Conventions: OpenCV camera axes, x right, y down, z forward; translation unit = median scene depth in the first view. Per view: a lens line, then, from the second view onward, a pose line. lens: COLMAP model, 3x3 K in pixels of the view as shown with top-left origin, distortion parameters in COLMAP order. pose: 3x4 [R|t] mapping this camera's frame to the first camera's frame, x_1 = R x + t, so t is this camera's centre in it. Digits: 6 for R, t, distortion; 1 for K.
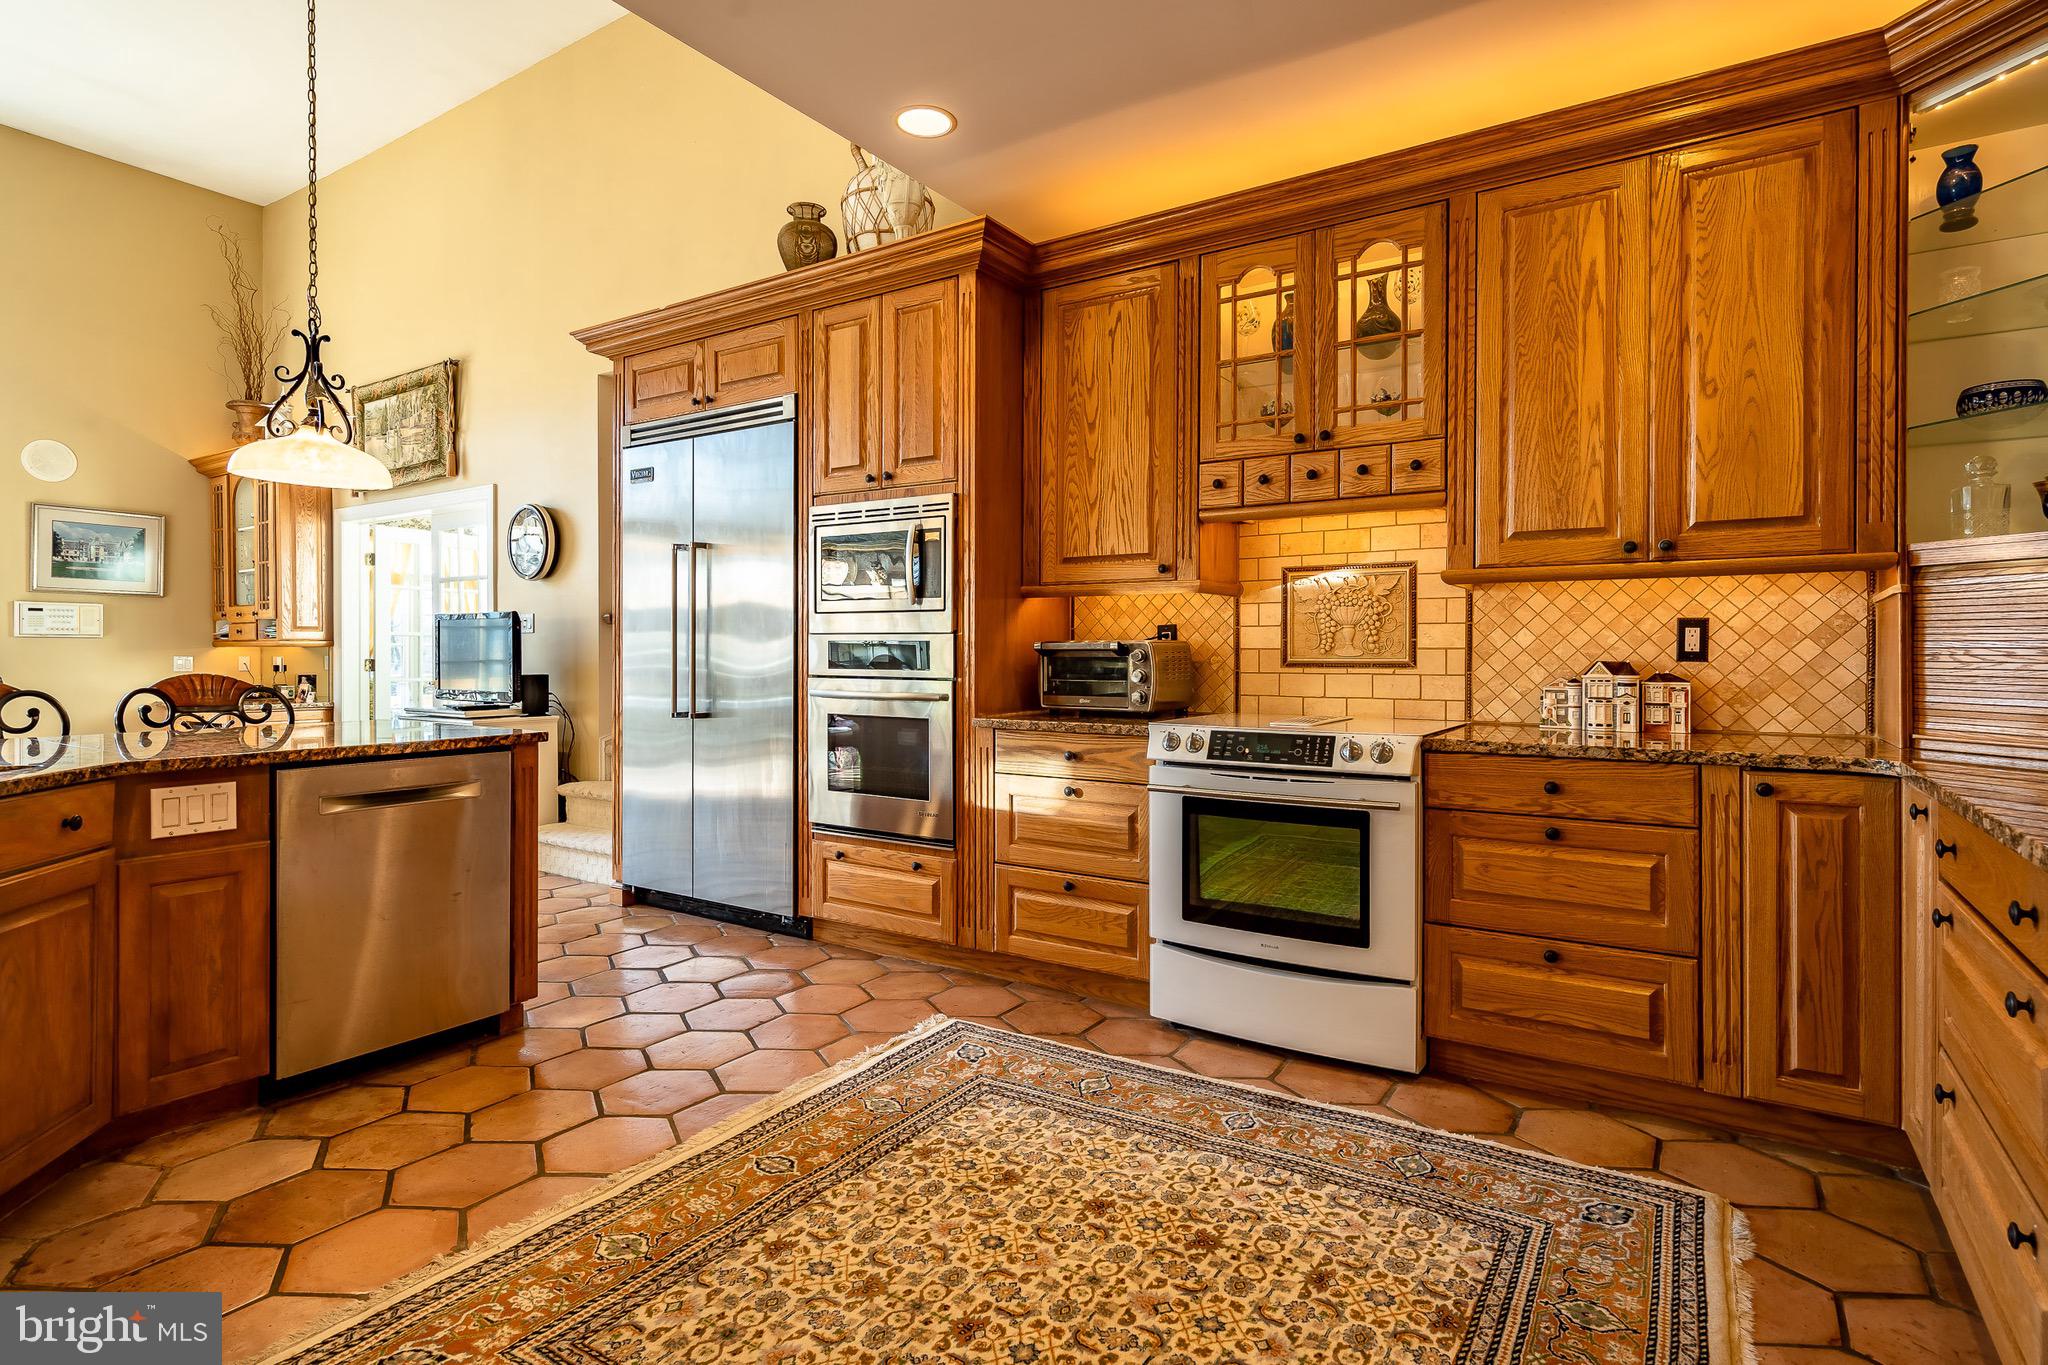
lens RADIAL K [[1040.8, 0, 1019.1], [0, 1040.8, 664.4], [0, 0, 1]] dist [0.002430, 0.000340]
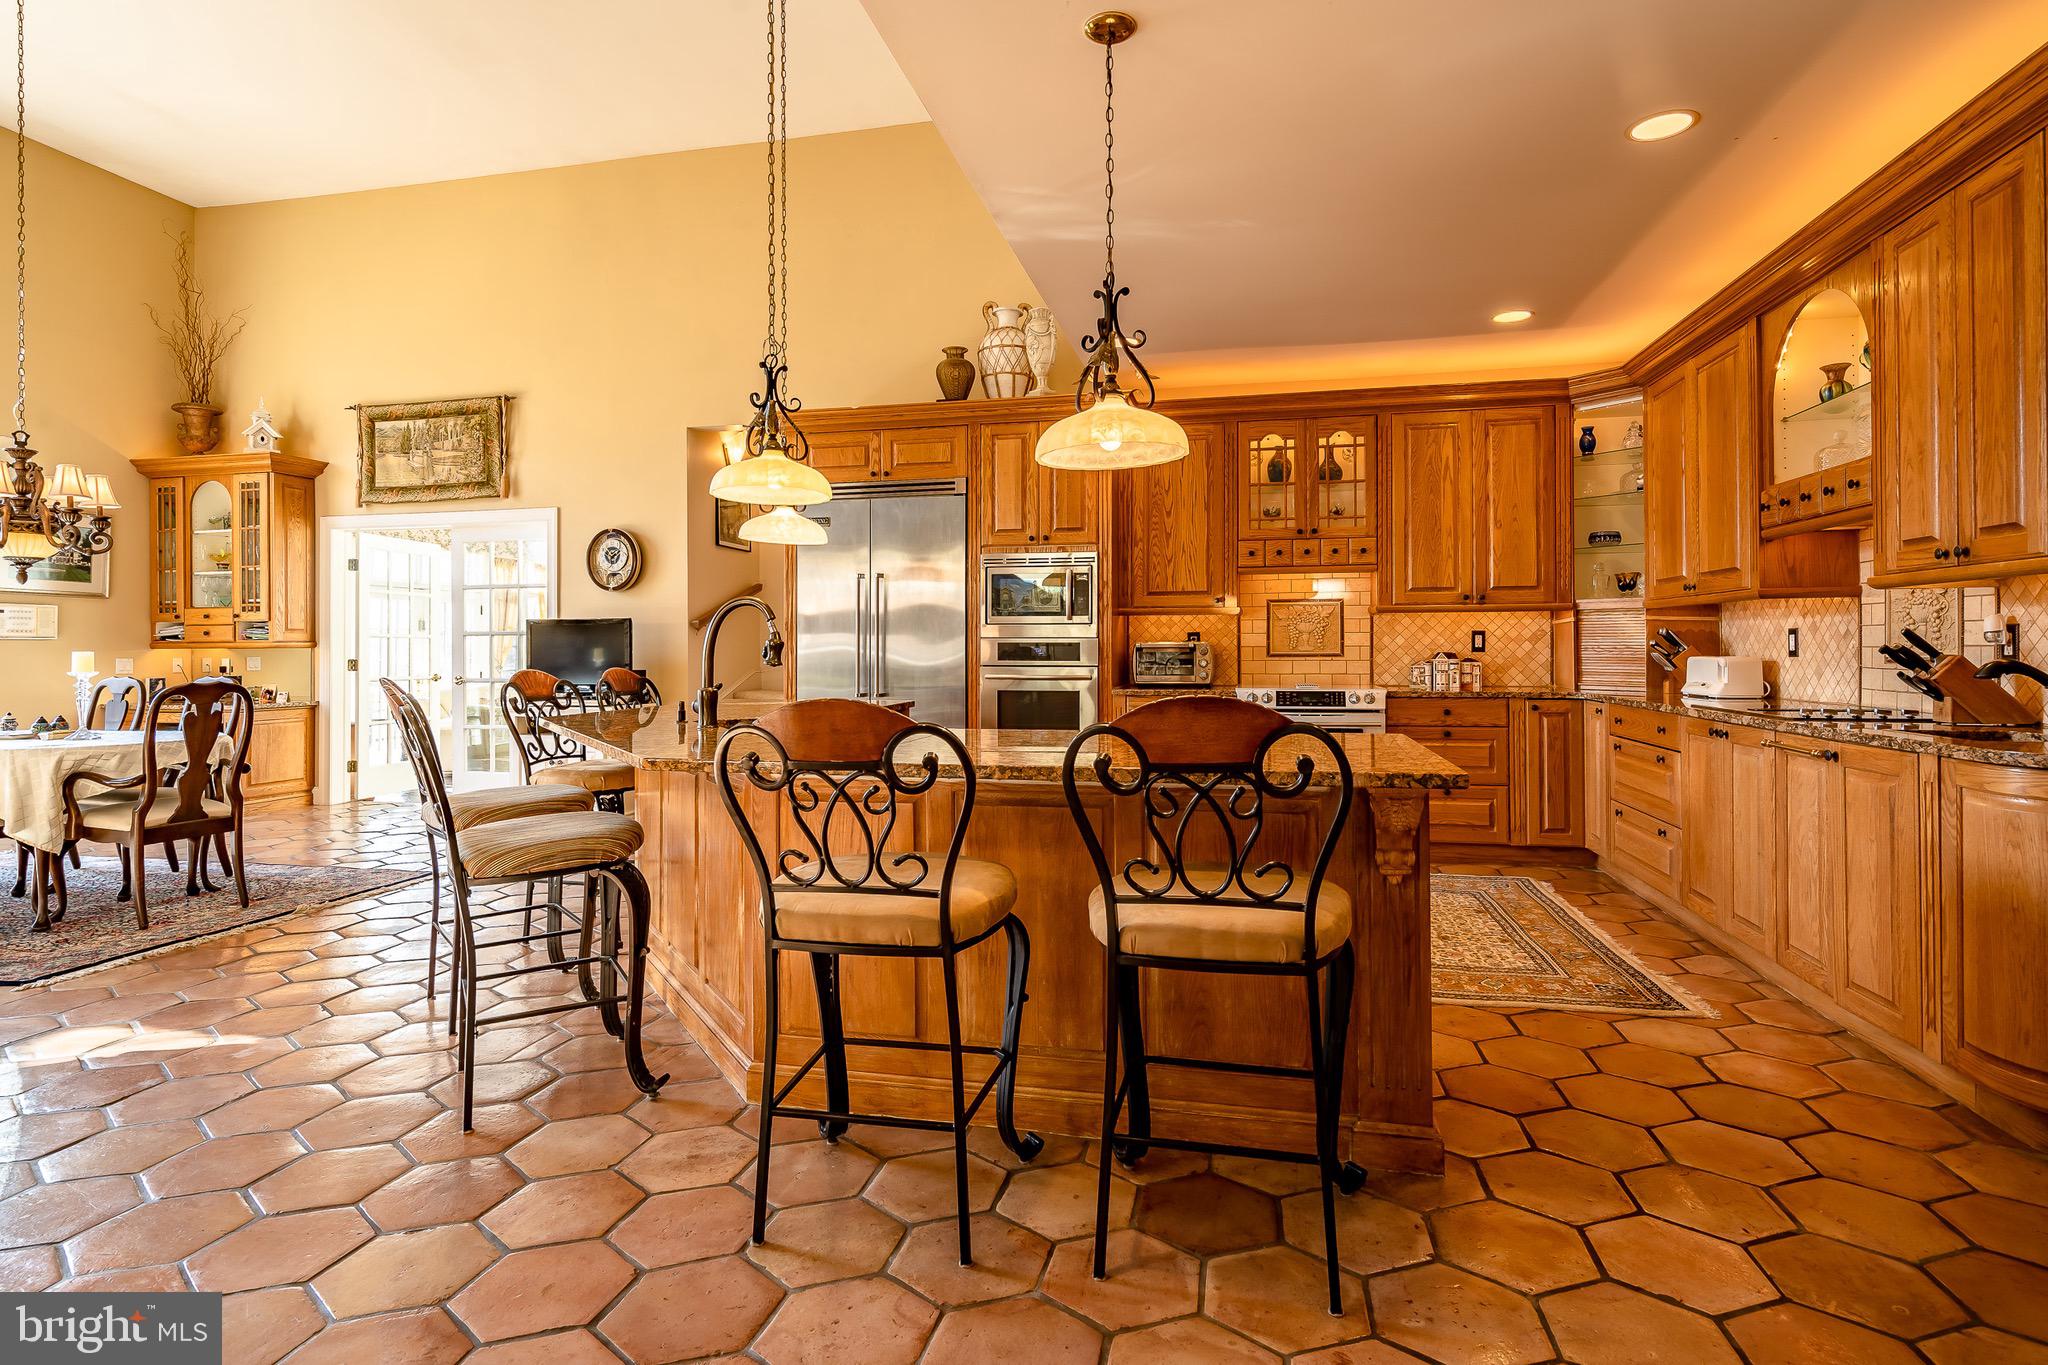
lens RADIAL K [[1039.4, 0, 1030.3], [0, 1039.4, 655.2], [0, 0, 1]] dist [-0.000931, -0.000347]
pose [[0.930057, -0.007519, 0.367337, -0.901372], [0.009496, 0.999949, -0.003574, 0.002384], [-0.367291, 0.006812, 0.930081, -0.558640]]
